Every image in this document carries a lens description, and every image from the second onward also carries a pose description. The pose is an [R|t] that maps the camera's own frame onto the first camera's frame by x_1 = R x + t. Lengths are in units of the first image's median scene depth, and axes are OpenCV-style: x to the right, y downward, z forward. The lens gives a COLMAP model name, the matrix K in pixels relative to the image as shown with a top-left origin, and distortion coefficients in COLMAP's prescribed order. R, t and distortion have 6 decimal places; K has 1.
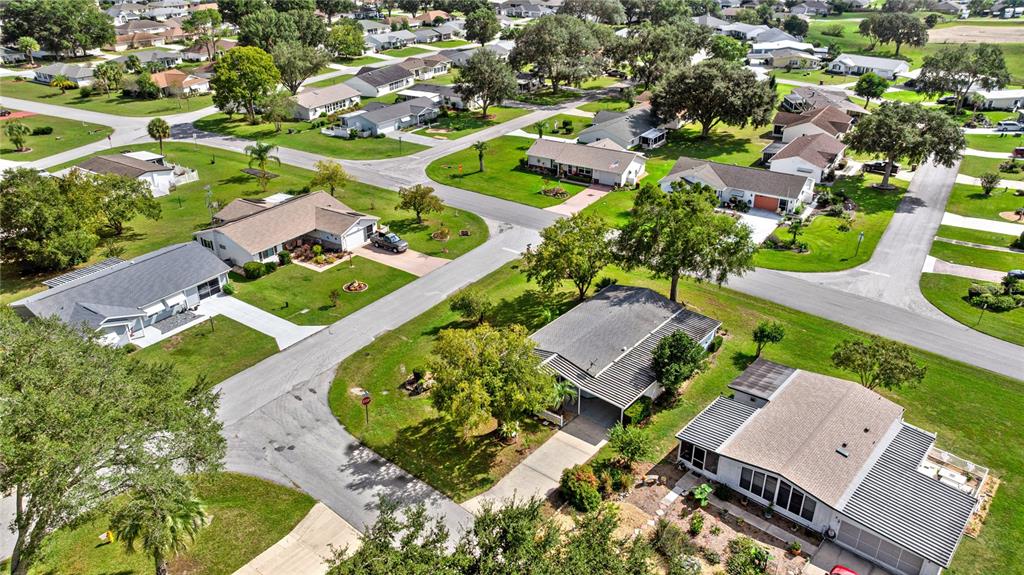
lens RADIAL K [[730.0, 0, 520.2], [0, 730.0, 286.7], [0, 0, 1]] dist [-0.003780, -0.003104]
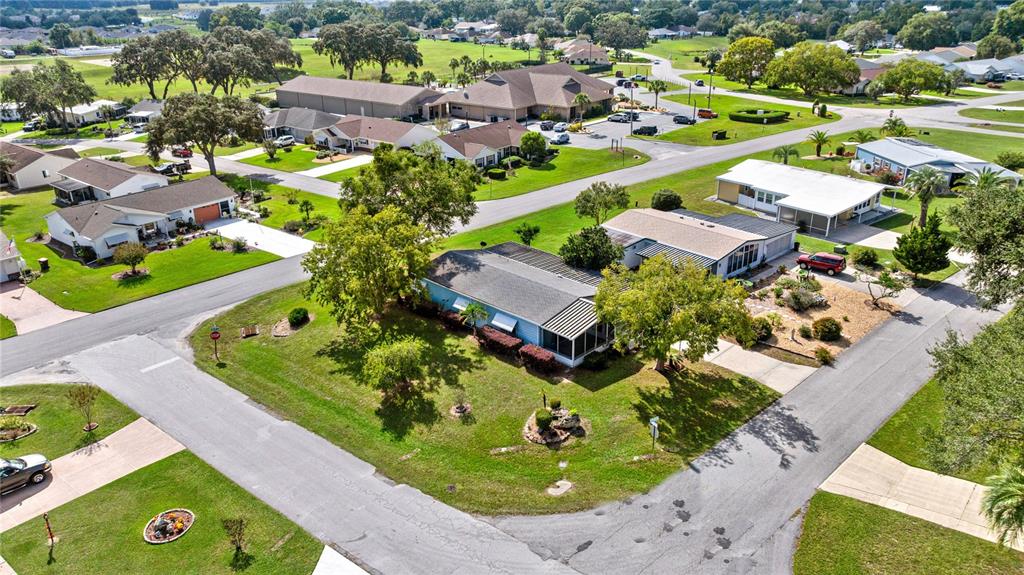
lens RADIAL K [[730.0, 0, 515.2], [0, 730.0, 289.1], [0, 0, 1]] dist [-0.003780, -0.003104]
pose [[0.104666, -0.388009, 0.915693, -0.633765], [0.457725, 0.836226, 0.302017, -0.184899], [-0.882912, 0.387524, 0.265125, 0.663138]]
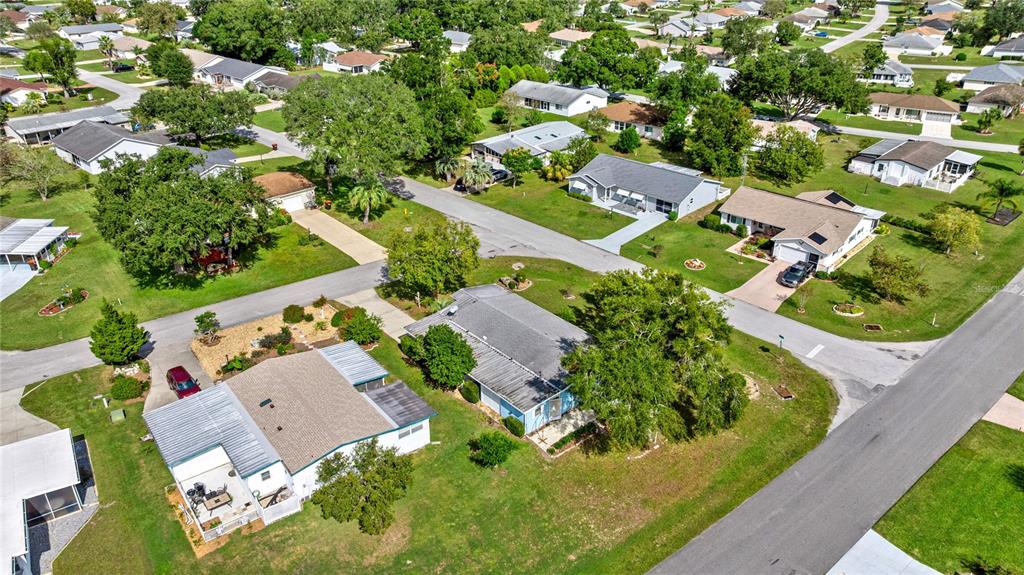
lens RADIAL K [[730.0, 0, 515.5], [0, 730.0, 286.1], [0, 0, 1]] dist [-0.003780, -0.003104]
pose [[-0.183328, 0.442490, -0.877835, 0.840879], [-0.432991, 0.765339, 0.476210, -0.402026], [0.882559, 0.467397, 0.051286, 0.787796]]
